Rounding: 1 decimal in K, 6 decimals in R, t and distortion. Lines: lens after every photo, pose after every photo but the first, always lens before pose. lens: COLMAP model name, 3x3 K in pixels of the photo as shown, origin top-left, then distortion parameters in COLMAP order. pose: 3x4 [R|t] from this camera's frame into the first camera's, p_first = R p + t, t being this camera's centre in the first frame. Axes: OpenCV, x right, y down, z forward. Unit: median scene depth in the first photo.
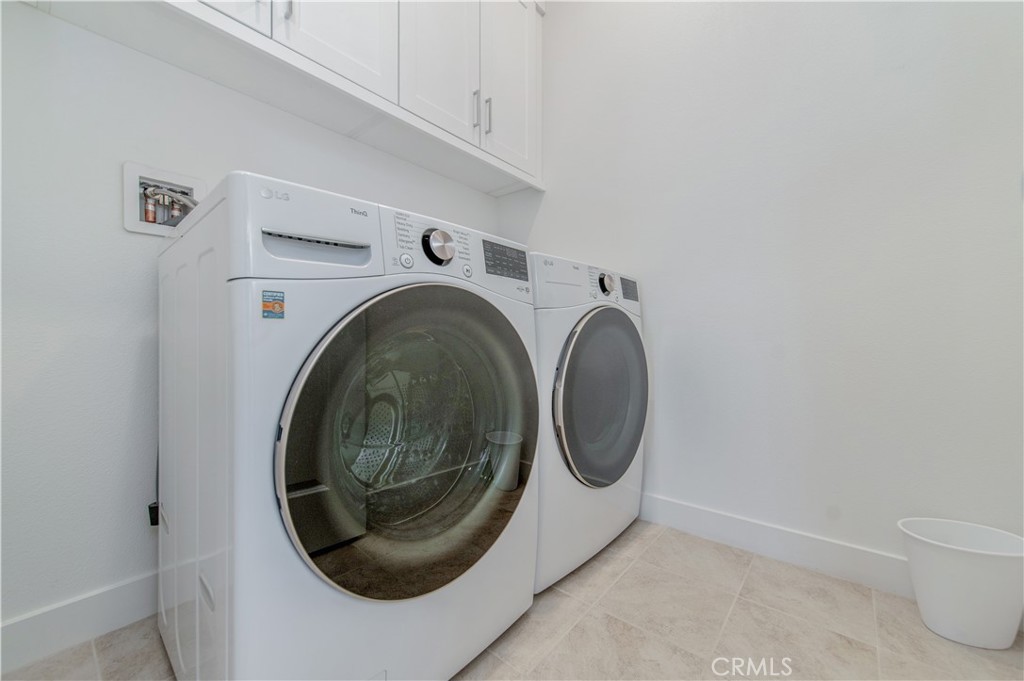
lens RADIAL K [[404.1, 0, 515.3], [0, 404.1, 339.0], [0, 0, 1]] dist [0.014563, -0.004904]
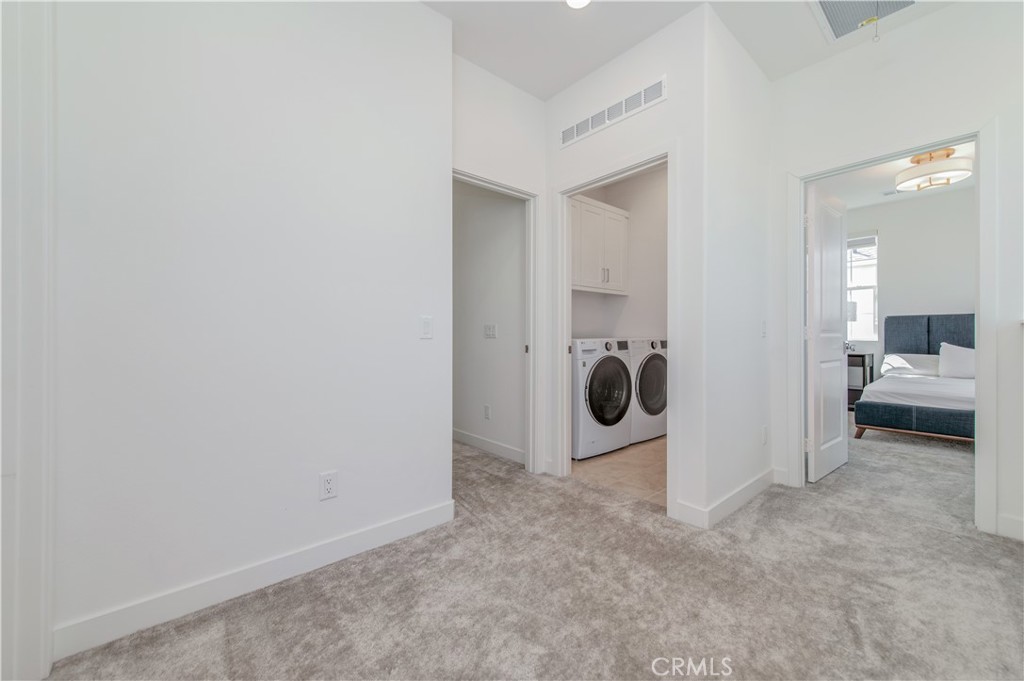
lens RADIAL K [[404.1, 0, 515.3], [0, 404.1, 339.0], [0, 0, 1]] dist [0.014563, -0.004904]
pose [[0.985649, -0.005561, -0.168718, -0.298512], [0.006306, 0.999973, 0.003883, -0.225395], [0.168692, -0.004891, 0.985657, -2.281957]]
